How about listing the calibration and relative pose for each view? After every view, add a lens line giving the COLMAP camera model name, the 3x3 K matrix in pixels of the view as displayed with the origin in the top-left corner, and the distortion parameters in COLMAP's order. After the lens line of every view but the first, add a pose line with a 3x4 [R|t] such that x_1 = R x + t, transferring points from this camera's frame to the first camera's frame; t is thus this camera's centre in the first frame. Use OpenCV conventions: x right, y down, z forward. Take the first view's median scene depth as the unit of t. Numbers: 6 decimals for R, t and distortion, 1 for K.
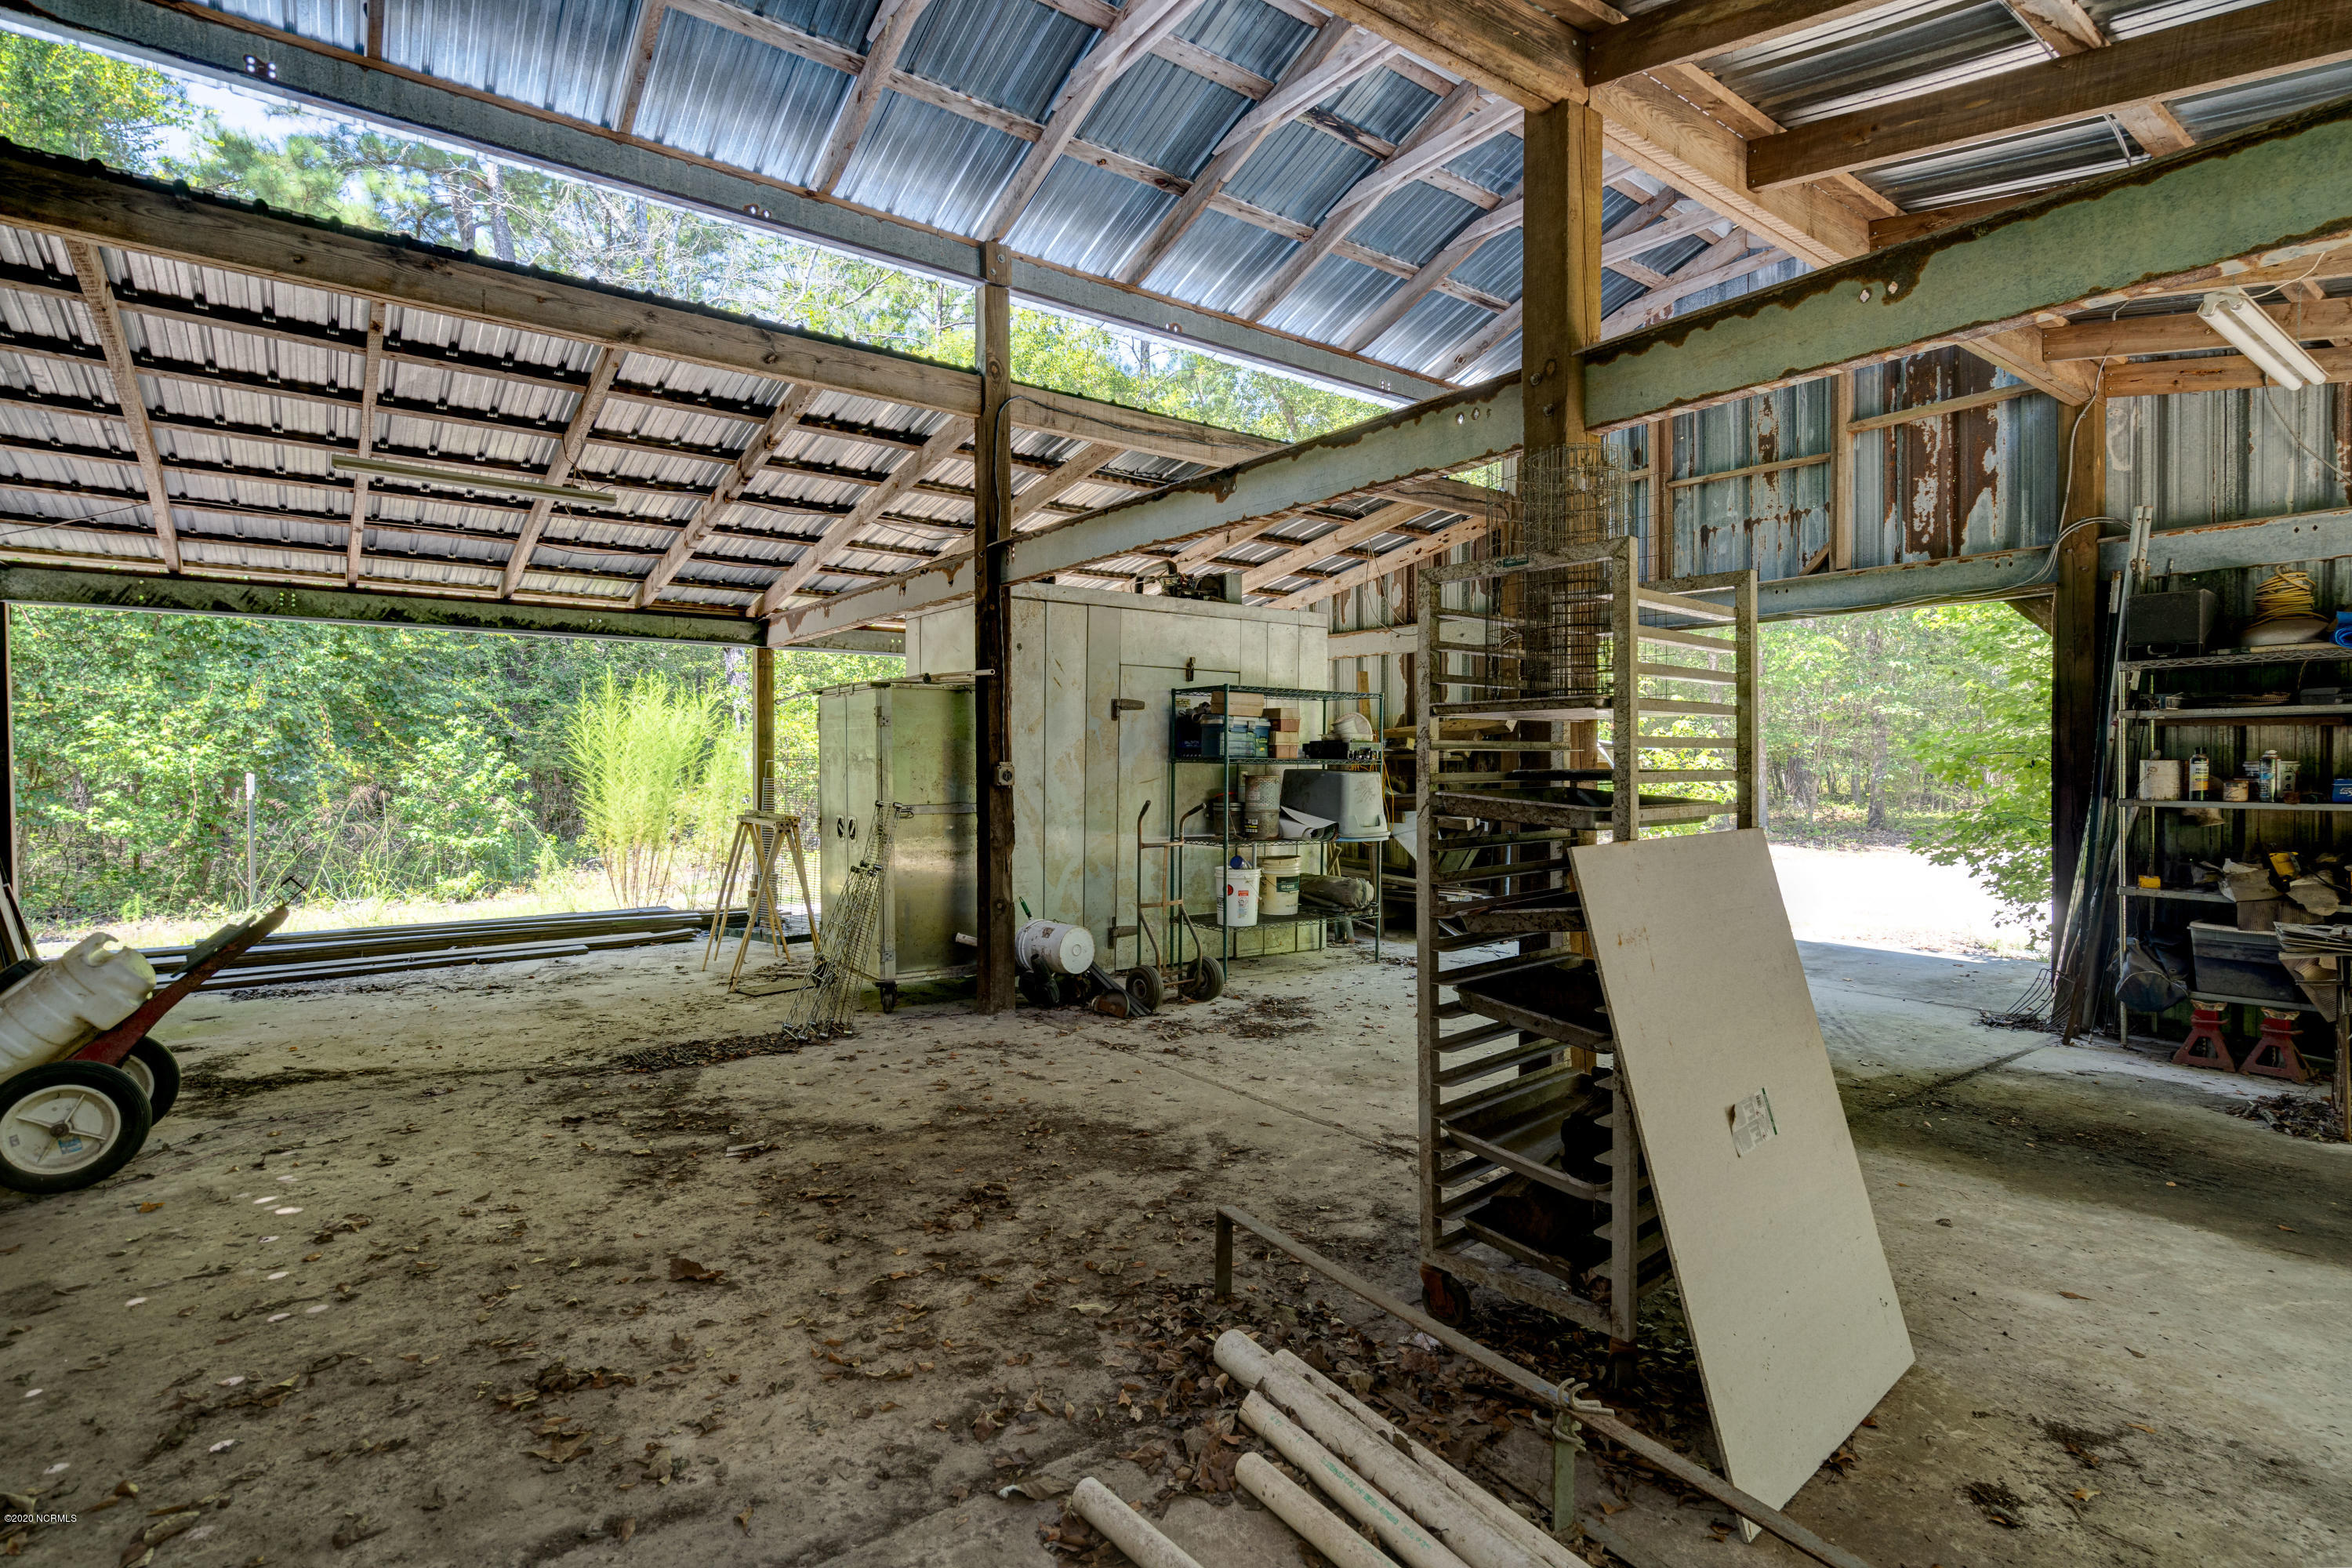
lens RADIAL K [[1135.2, 0, 1193.7], [0, 1135.2, 772.1], [0, 0, 1]] dist [-0.002776, -0.000236]
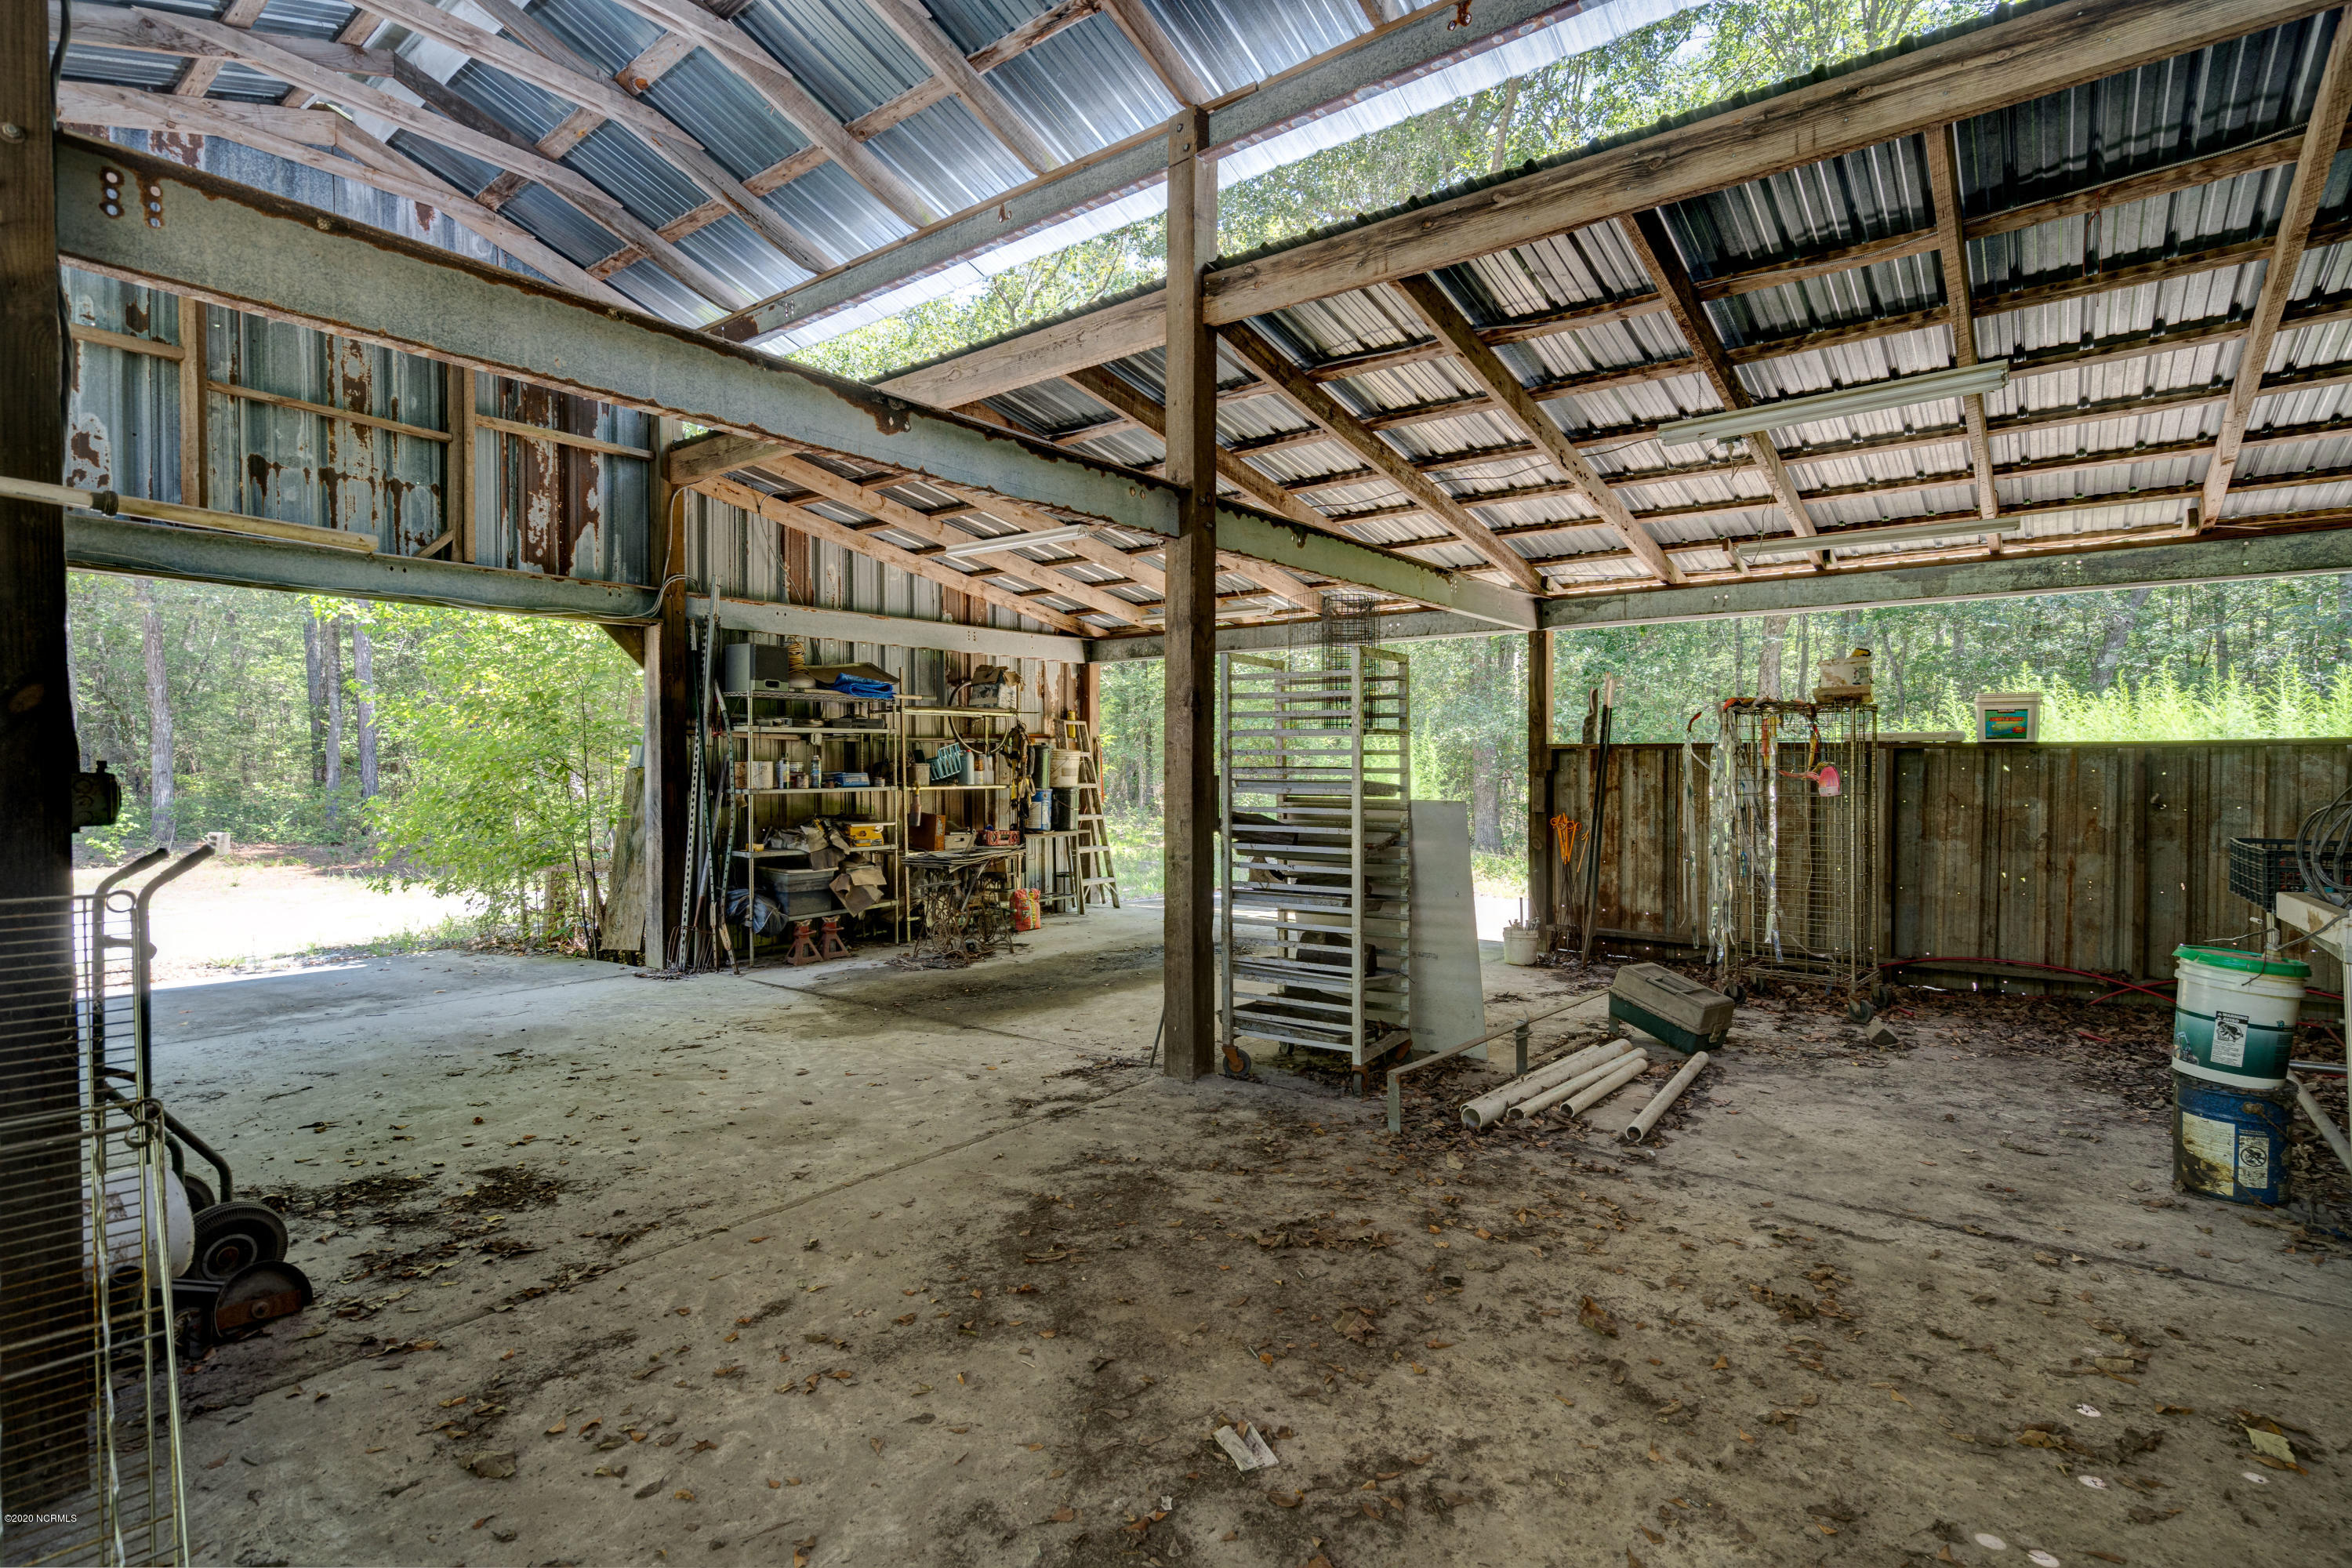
lens RADIAL K [[1135.2, 0, 1192.9], [0, 1135.2, 785.3], [0, 0, 1]] dist [-0.002776, -0.000236]
pose [[-0.265260, -0.019487, 0.963980, -0.958526], [0.007156, 0.999728, 0.022179, -0.011091], [-0.964150, 0.012782, -0.265049, 1.210879]]
